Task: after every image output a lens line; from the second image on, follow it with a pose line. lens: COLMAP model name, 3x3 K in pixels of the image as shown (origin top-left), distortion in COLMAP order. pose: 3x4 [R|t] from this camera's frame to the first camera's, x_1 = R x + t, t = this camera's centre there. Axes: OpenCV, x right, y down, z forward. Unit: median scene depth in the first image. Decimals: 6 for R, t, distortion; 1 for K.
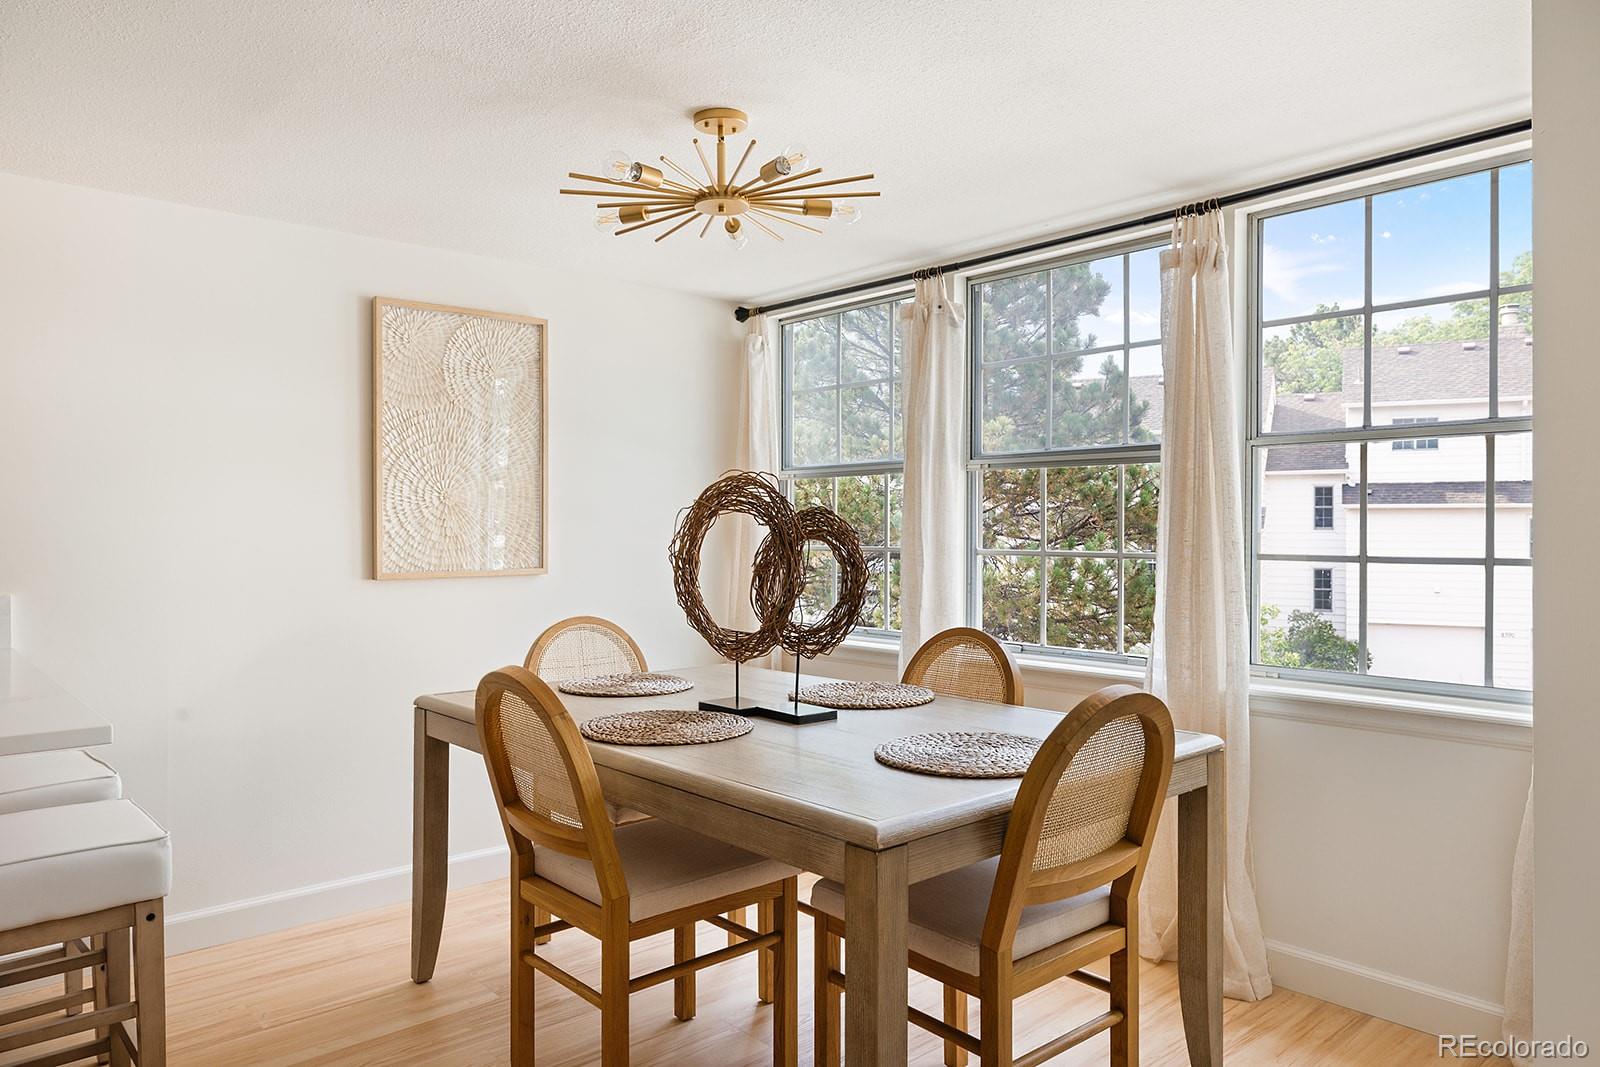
lens RADIAL K [[1093.7, 0, 800.0], [0, 1093.7, 533.5], [0, 0, 1]] dist [0.003291, 0.001816]
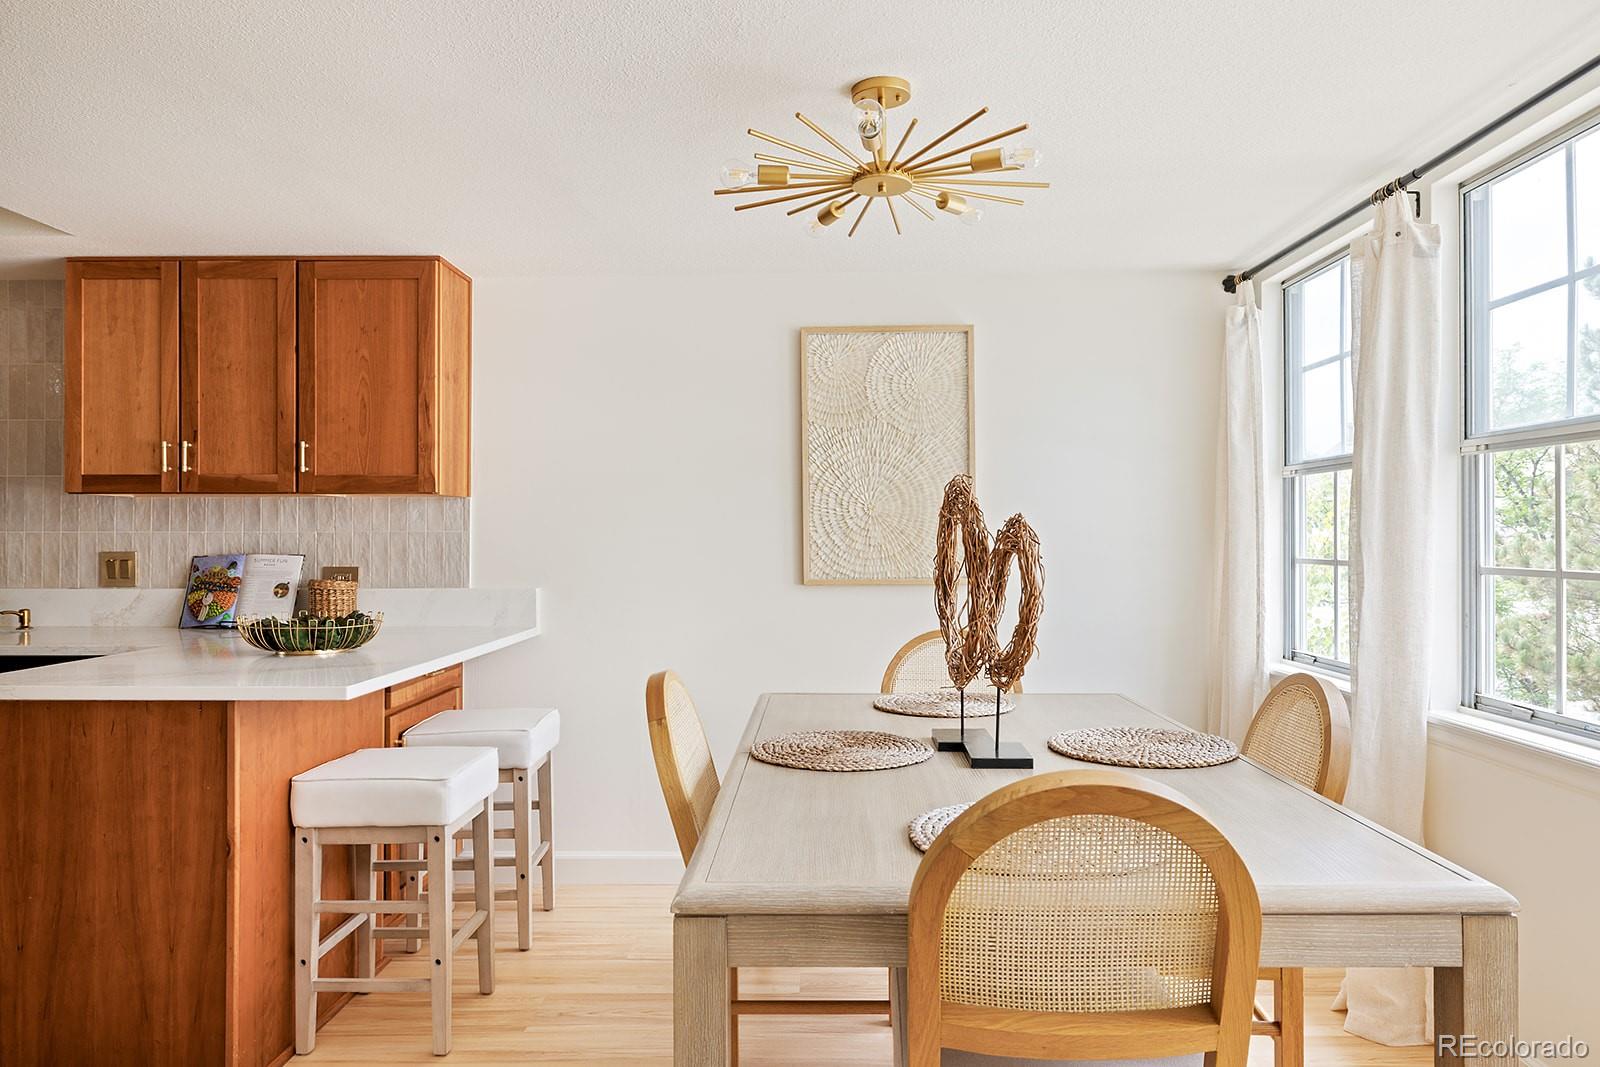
lens RADIAL K [[1066.4, 0, 800.0], [0, 1066.4, 533.5], [0, 0, 1]] dist [-0.001081, -0.000678]
pose [[0.725130, -0.004263, -0.688598, 0.342392], [-0.001213, 0.999971, -0.007467, -0.001369], [0.688611, 0.006250, 0.725104, 0.219921]]
